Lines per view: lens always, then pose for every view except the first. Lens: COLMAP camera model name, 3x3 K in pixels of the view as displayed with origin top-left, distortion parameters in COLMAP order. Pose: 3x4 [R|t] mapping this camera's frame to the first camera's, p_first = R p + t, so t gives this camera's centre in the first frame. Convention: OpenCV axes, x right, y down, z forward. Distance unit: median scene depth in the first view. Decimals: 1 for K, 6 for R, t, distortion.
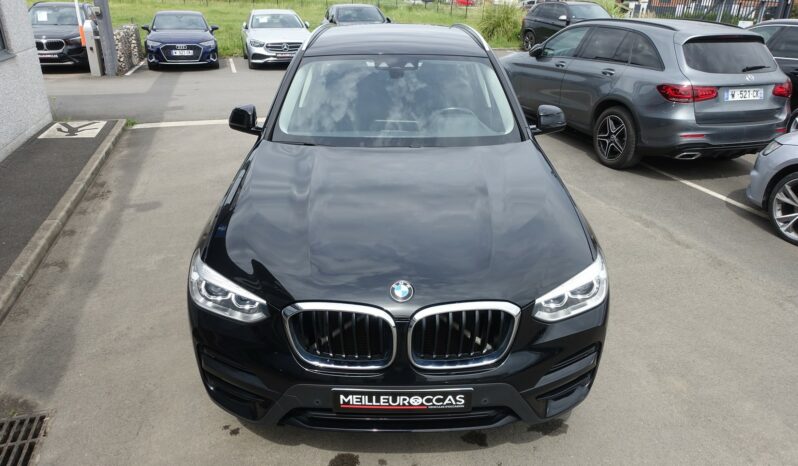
lens RADIAL K [[544.5, 0, 399.0], [0, 544.5, 233.0], [0, 0, 1]] dist [-0.005348, 0.000011]
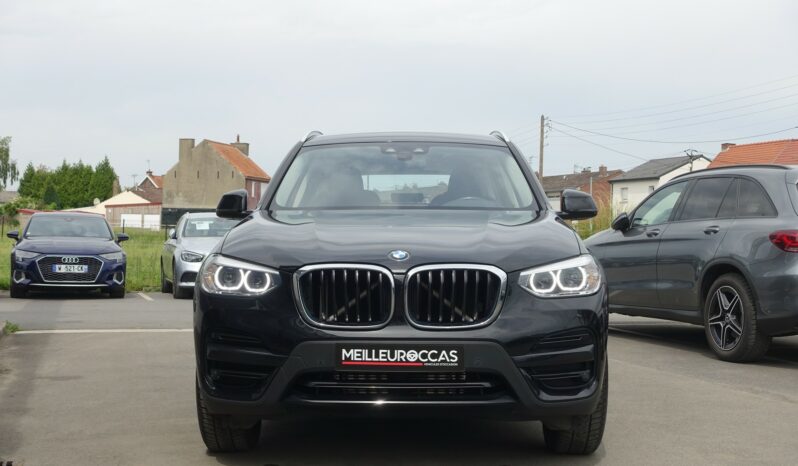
lens RADIAL K [[1052.8, 0, 399.0], [0, 1052.8, 233.0], [0, 0, 1]] dist [-0.010648, -0.041281]
pose [[0.999545, -0.002747, -0.030039, 0.020979], [-0.009031, 0.922915, -0.384898, 0.272901], [0.028780, 0.384994, 0.922470, -0.313438]]
